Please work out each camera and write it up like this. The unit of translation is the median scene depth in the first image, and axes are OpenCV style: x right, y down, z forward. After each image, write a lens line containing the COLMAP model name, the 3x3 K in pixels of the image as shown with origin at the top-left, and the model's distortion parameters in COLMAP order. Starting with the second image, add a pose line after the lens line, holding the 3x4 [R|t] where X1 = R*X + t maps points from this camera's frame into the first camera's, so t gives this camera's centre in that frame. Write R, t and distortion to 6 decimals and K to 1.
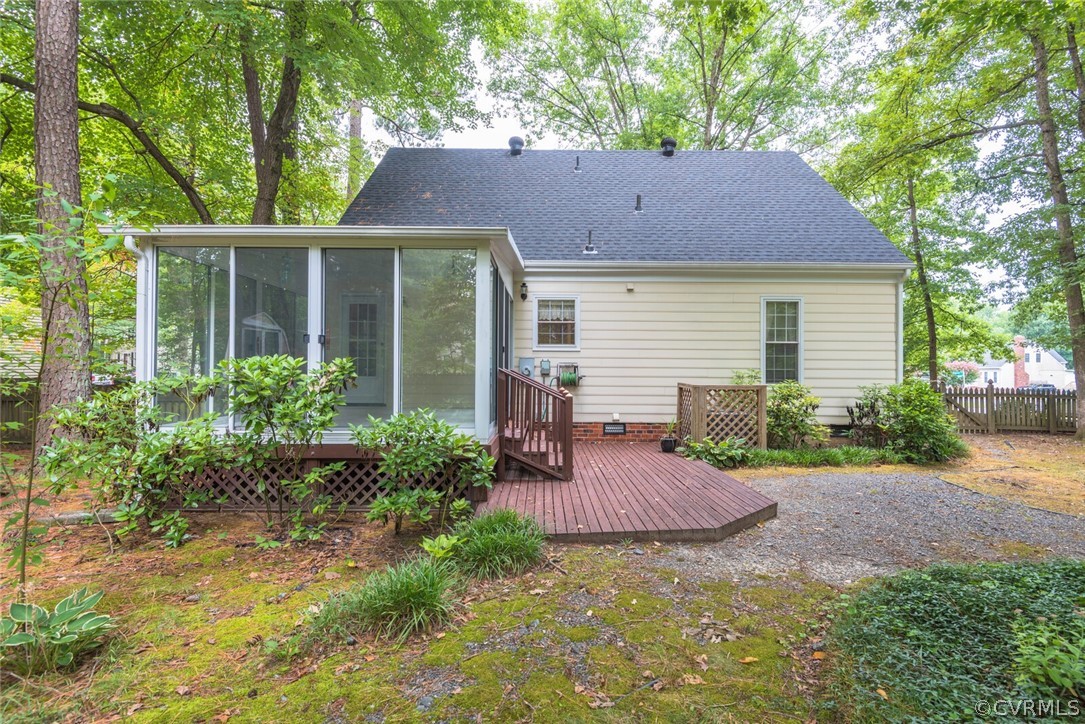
lens RADIAL K [[521.7, 0, 542.5], [0, 521.7, 362.0], [0, 0, 1]] dist [0.002298, -0.016456]
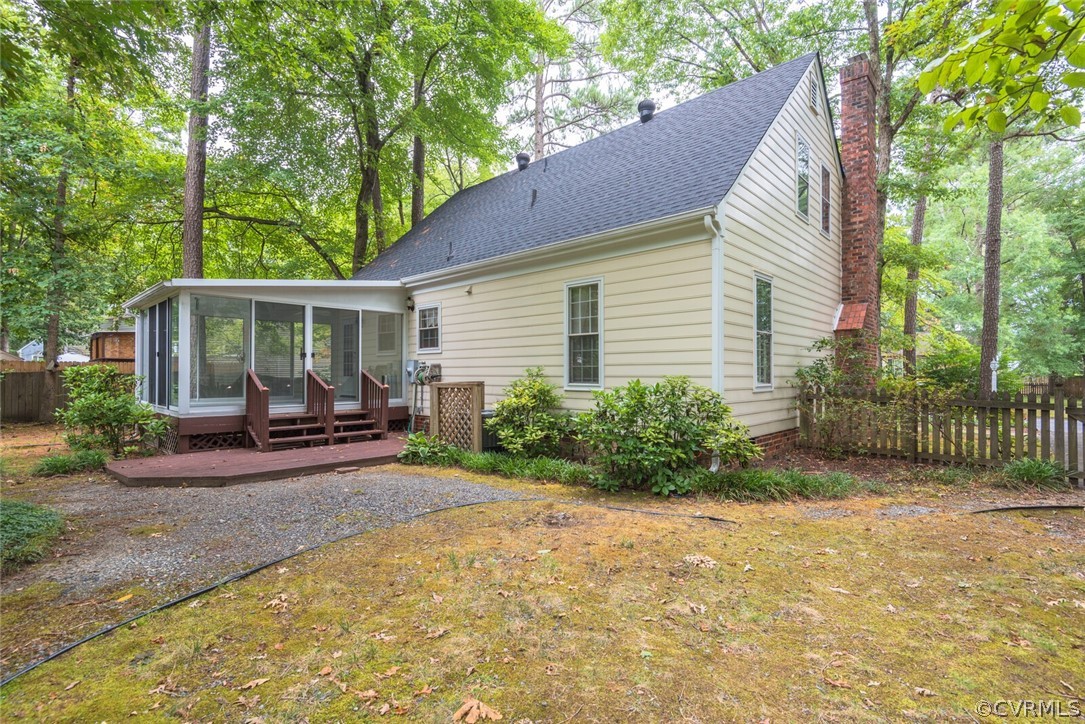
lens RADIAL K [[521.7, 0, 542.5], [0, 521.7, 362.0], [0, 0, 1]] dist [0.002298, -0.016456]
pose [[0.742486, -0.023671, -0.669443, 0.972134], [0.021859, 0.999699, -0.011105, 0.015629], [0.669505, -0.006388, 0.742780, 0.327706]]
